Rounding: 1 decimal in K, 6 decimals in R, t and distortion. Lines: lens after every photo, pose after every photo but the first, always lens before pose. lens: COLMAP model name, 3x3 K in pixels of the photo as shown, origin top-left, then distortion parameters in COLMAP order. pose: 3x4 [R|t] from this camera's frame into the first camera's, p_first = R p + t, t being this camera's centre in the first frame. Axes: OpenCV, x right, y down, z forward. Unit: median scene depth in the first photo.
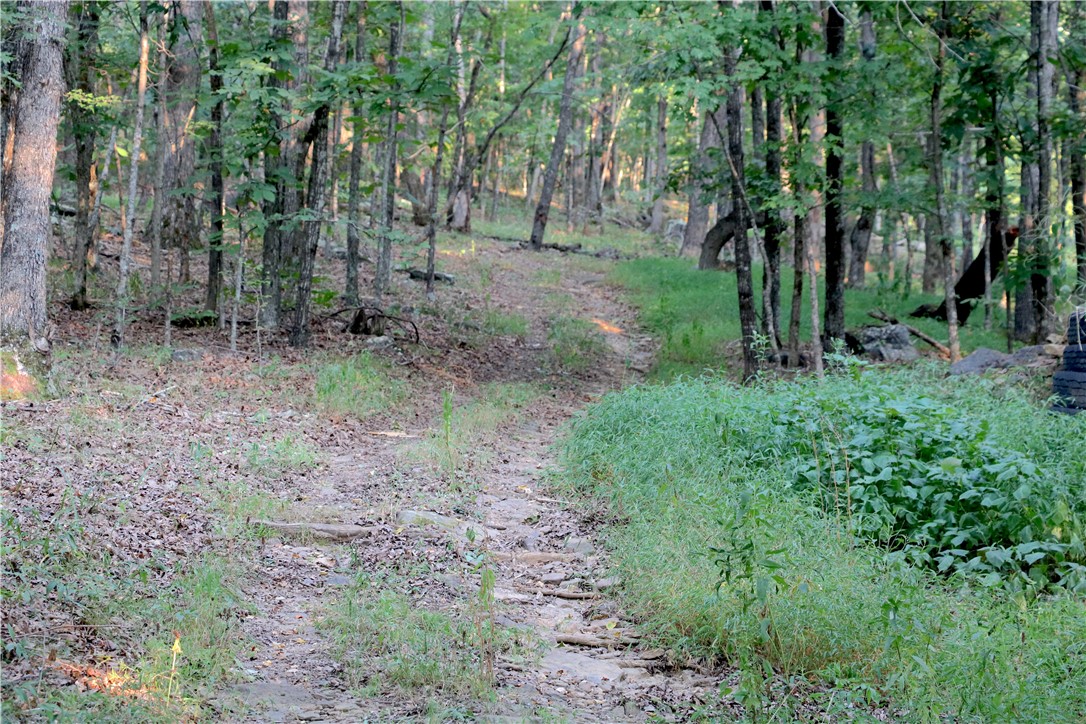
lens RADIAL K [[2010.8, 0, 543.1], [0, 2010.8, 362.7], [0, 0, 1]] dist [0.091650, 0.000000]
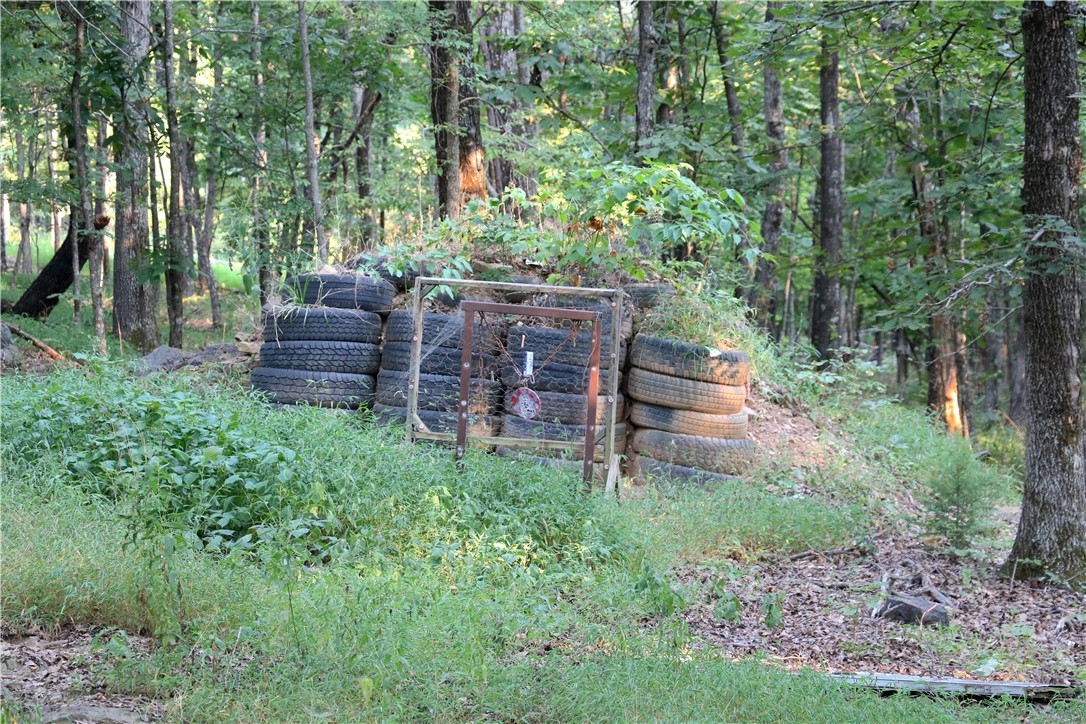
lens RADIAL K [[2378.3, 0, 542.9], [0, 2378.3, 362.4], [0, 0, 1]] dist [-0.492003, 0.000000]
pose [[0.903570, -0.002267, 0.428434, -0.173787], [0.002817, 0.999996, -0.000649, 0.003628], [-0.428431, 0.001793, 0.903573, -0.206665]]
